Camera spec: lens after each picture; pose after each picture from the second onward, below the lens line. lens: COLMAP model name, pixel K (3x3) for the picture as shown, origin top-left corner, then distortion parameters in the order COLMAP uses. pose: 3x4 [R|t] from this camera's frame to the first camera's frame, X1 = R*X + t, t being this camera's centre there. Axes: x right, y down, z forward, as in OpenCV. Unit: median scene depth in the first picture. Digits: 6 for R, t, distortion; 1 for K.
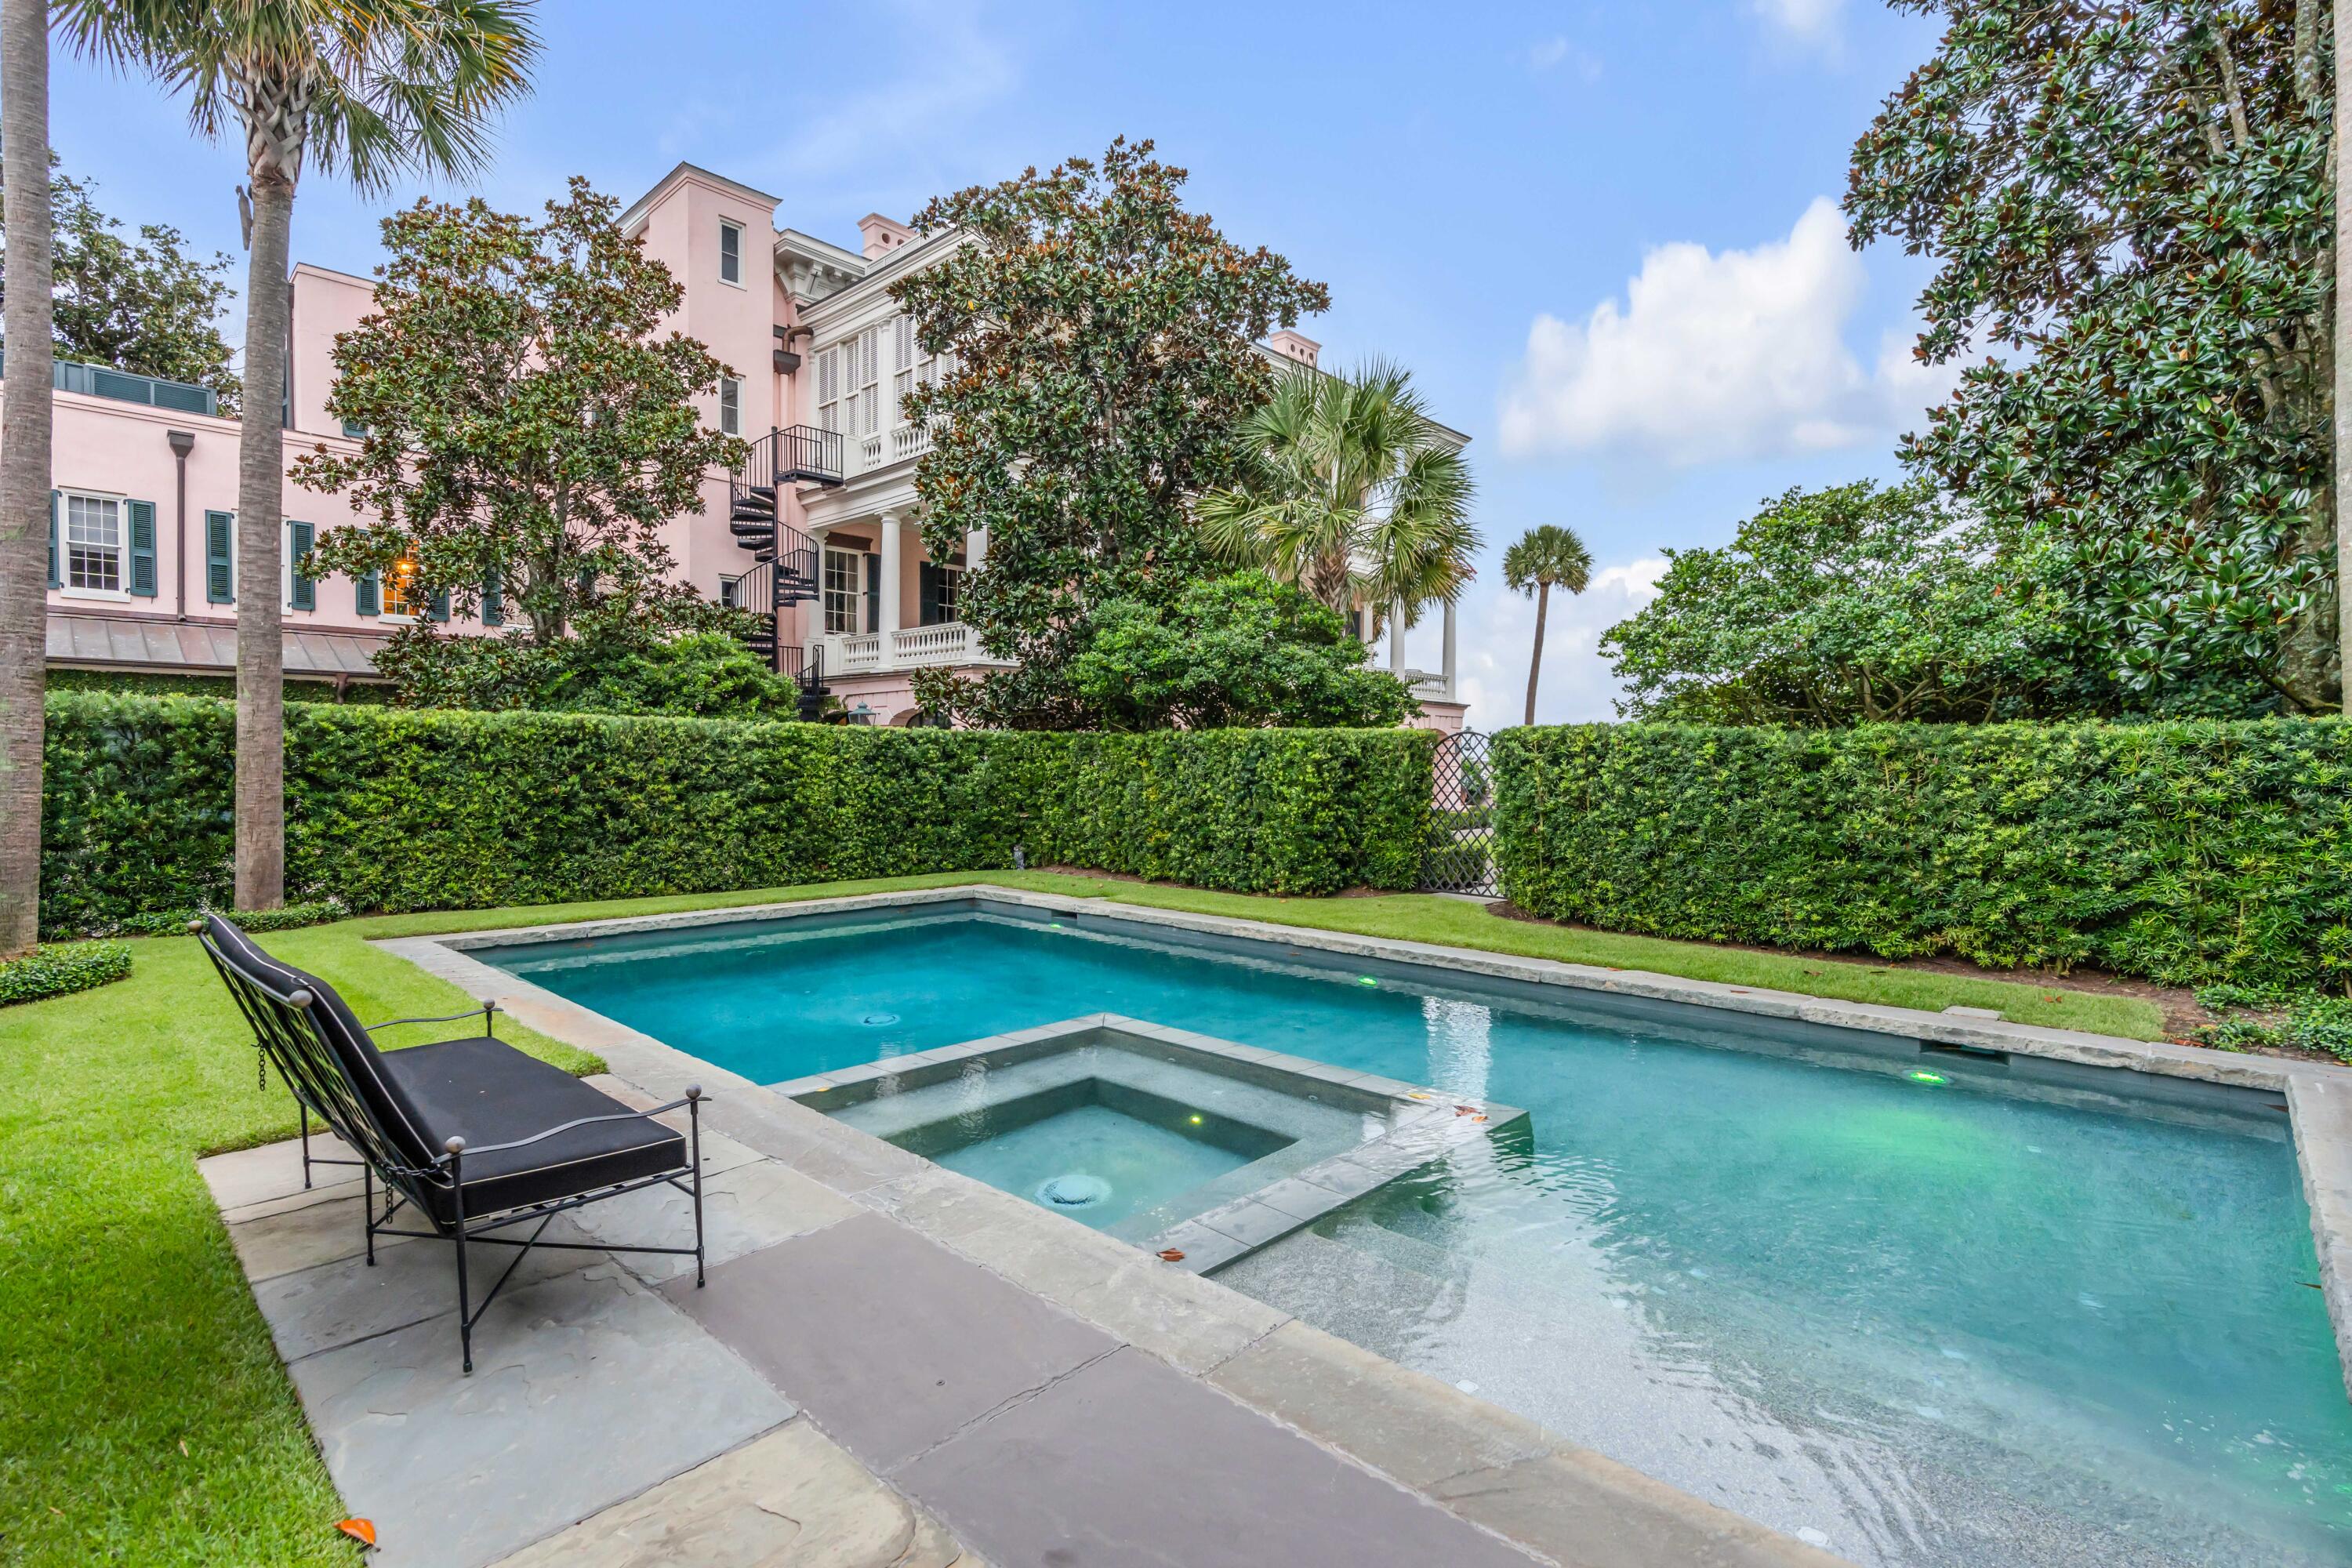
lens RADIAL K [[1117.7, 0, 1173.8], [0, 1117.7, 804.6], [0, 0, 1]] dist [0.001623, -0.000443]
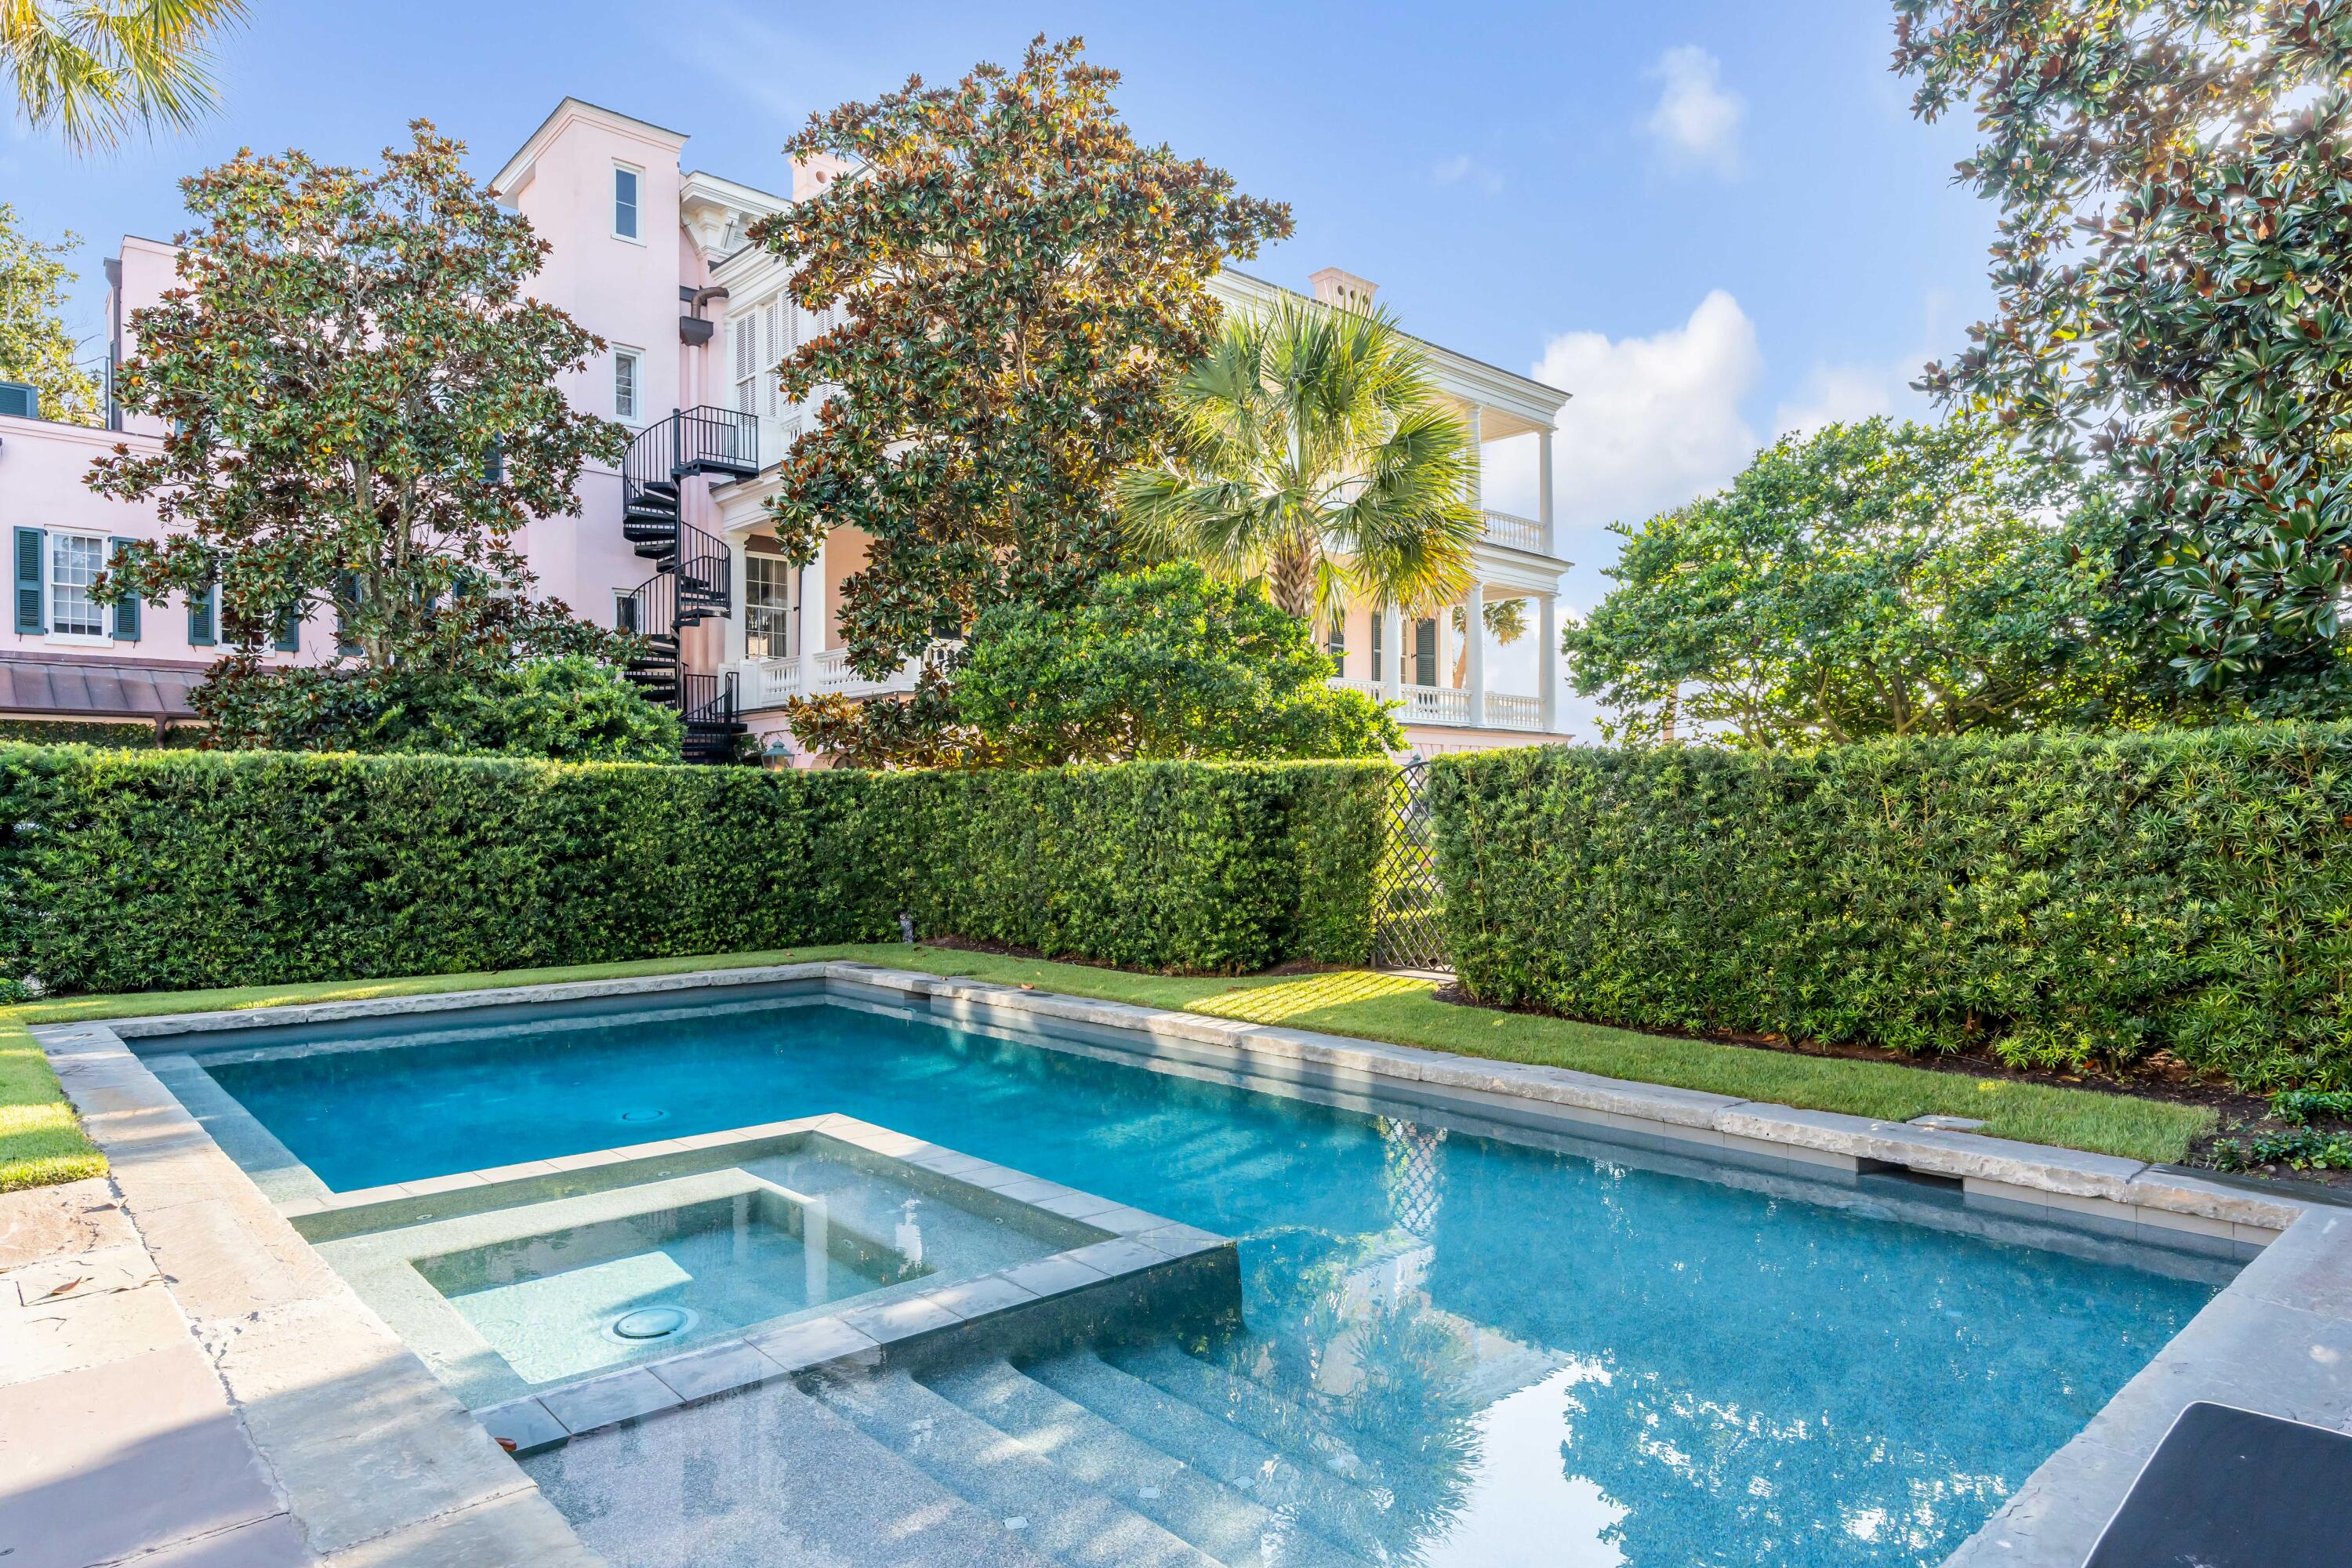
lens RADIAL K [[1397.2, 0, 1162.0], [0, 1397.2, 836.4], [0, 0, 1]] dist [0.002203, 0.001083]
pose [[0.996658, -0.008981, -0.081193, 0.155979], [0.007037, 0.999682, -0.024198, 0.009211], [0.081385, 0.023545, 0.996405, 0.018572]]
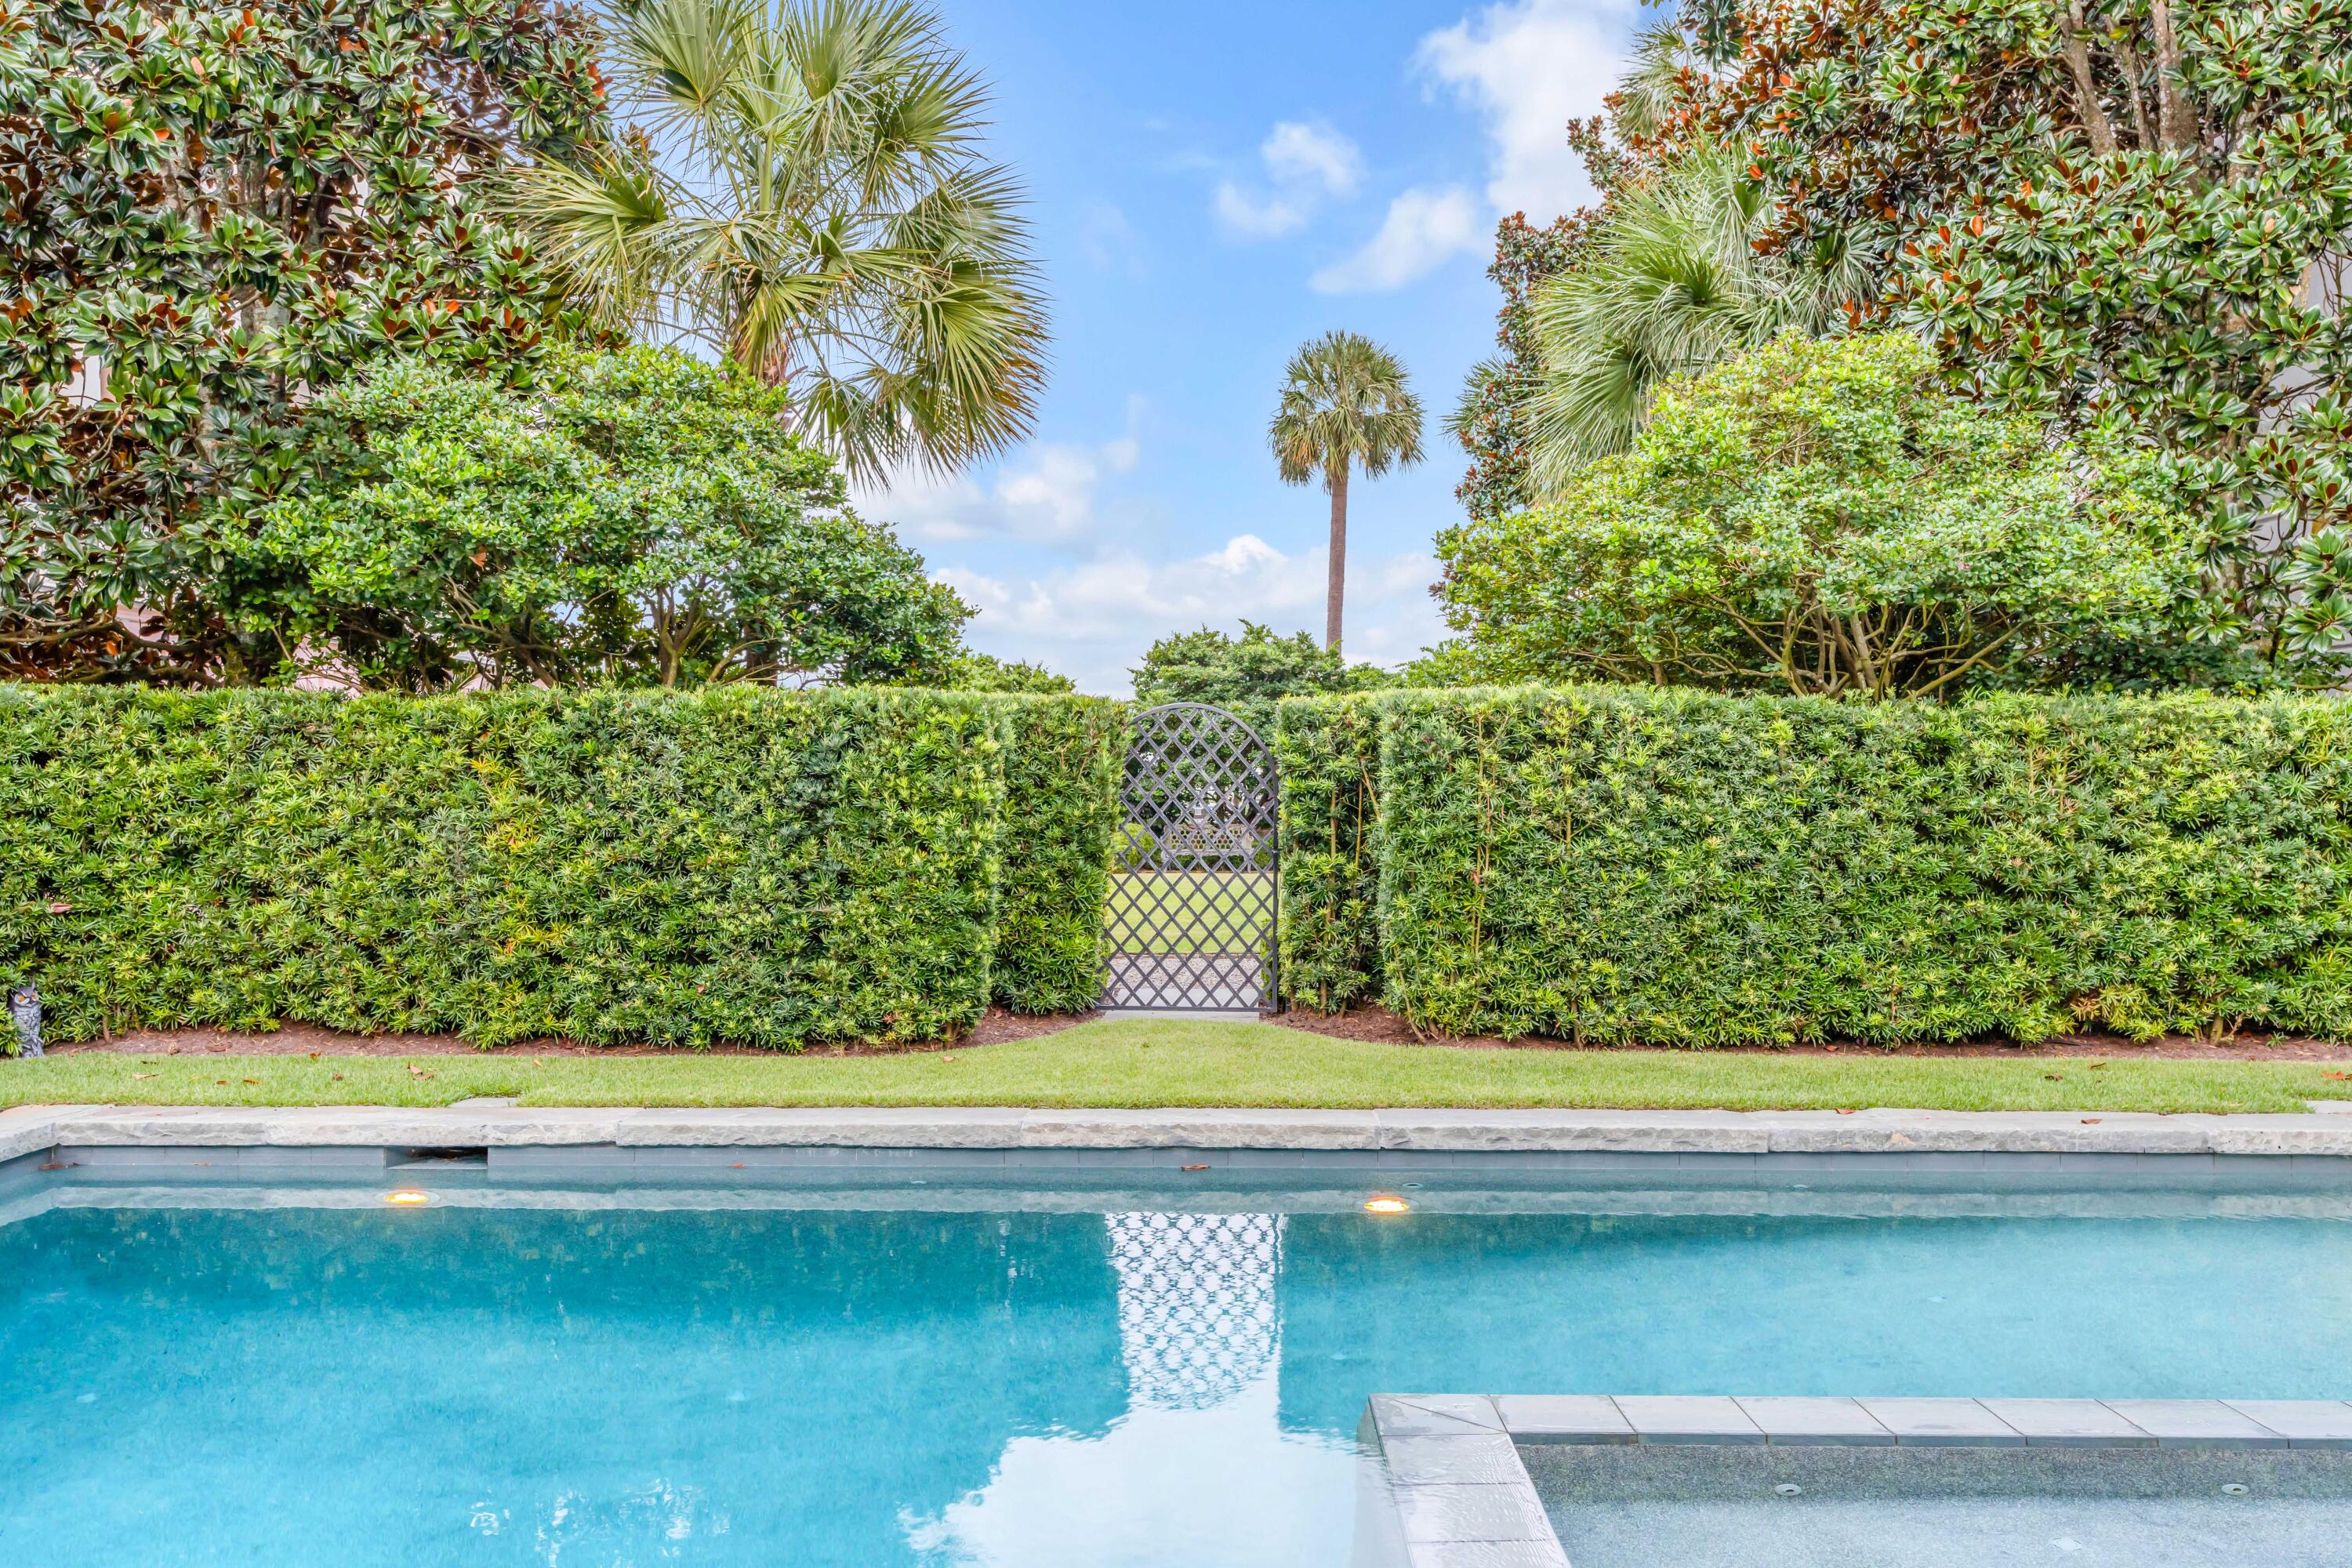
lens RADIAL K [[1828.2, 0, 1177.2], [0, 1828.2, 793.8], [0, 0, 1]] dist [0.010972, 0.002896]
pose [[0.745017, -0.009879, 0.666972, -0.320783], [0.032925, 0.999216, -0.021978, -0.003062], [-0.666232, 0.038334, 0.744759, 0.354283]]
